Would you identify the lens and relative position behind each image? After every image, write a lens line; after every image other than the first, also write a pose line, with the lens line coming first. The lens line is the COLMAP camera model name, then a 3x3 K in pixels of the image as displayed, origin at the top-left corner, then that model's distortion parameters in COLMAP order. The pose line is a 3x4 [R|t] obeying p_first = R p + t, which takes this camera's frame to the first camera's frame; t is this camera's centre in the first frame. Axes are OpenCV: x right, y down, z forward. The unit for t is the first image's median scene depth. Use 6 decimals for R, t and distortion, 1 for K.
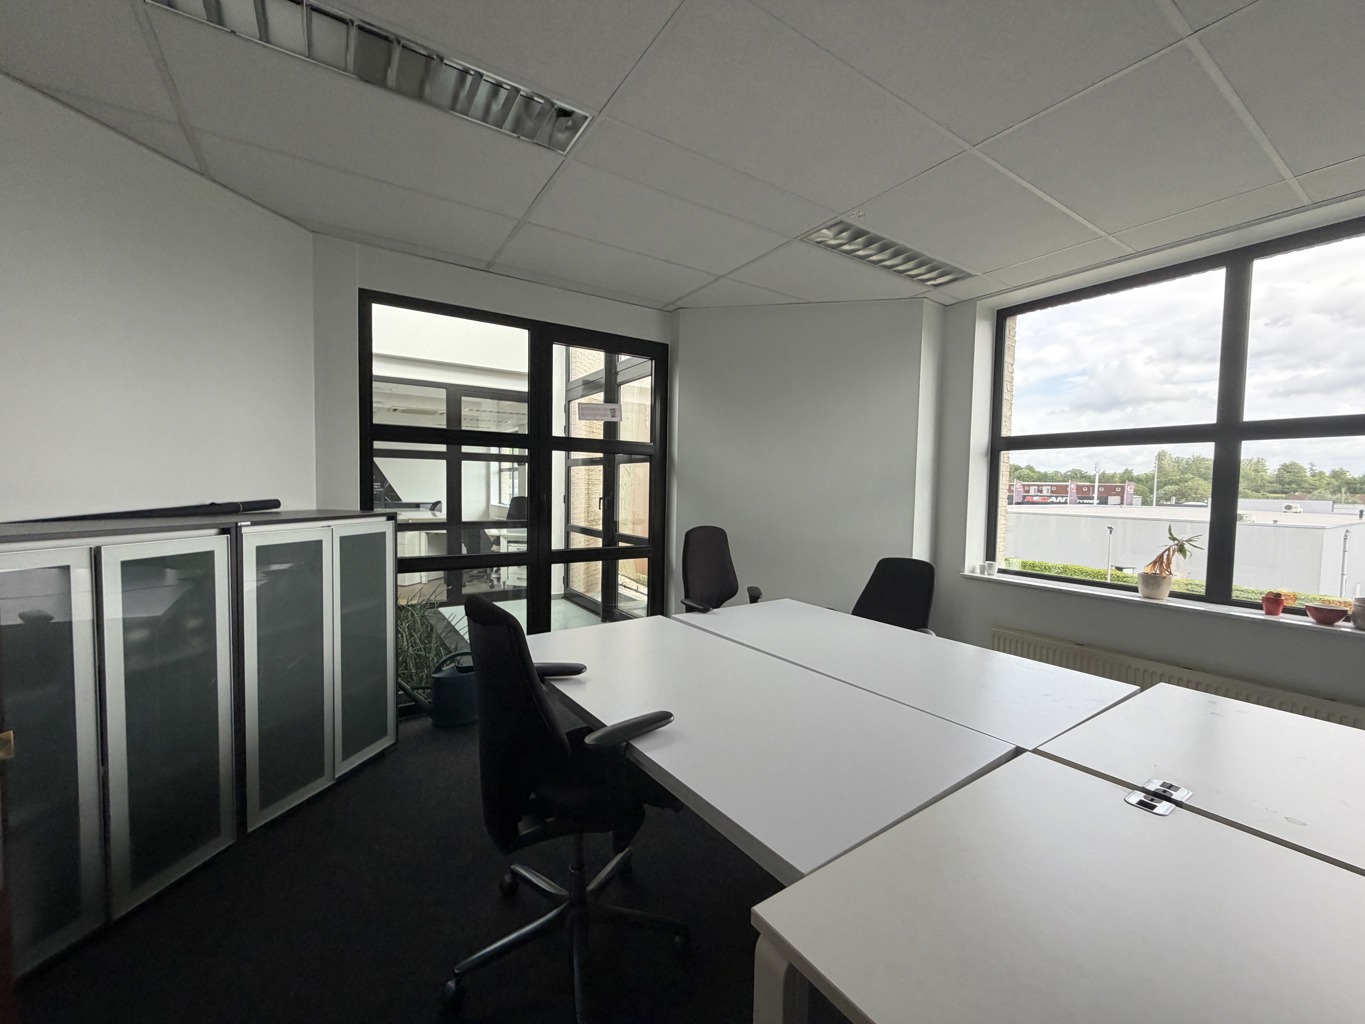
lens RADIAL K [[545.6, 0, 687.2], [0, 545.6, 506.8], [0, 0, 1]] dist [0.001109, -0.000119]
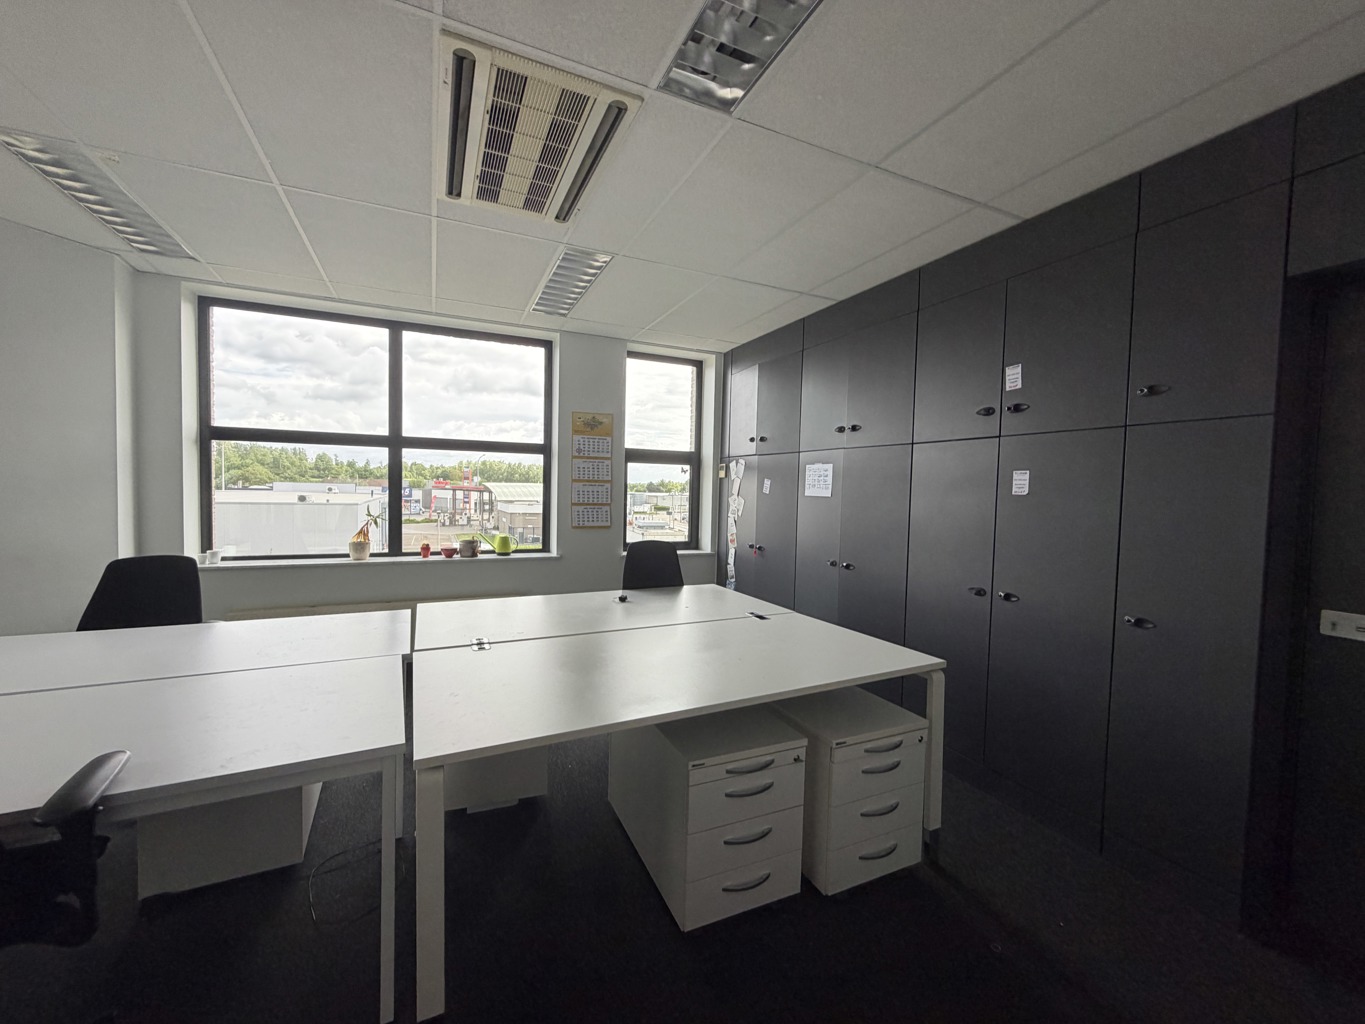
lens RADIAL K [[545.6, 0, 679.9], [0, 545.6, 512.0], [0, 0, 1]] dist [0.001109, -0.000119]
pose [[0.144720, -0.056548, 0.987855, -0.301039], [0.017074, 0.998360, 0.054648, -0.010540], [-0.989325, 0.008958, 0.145448, 0.004414]]
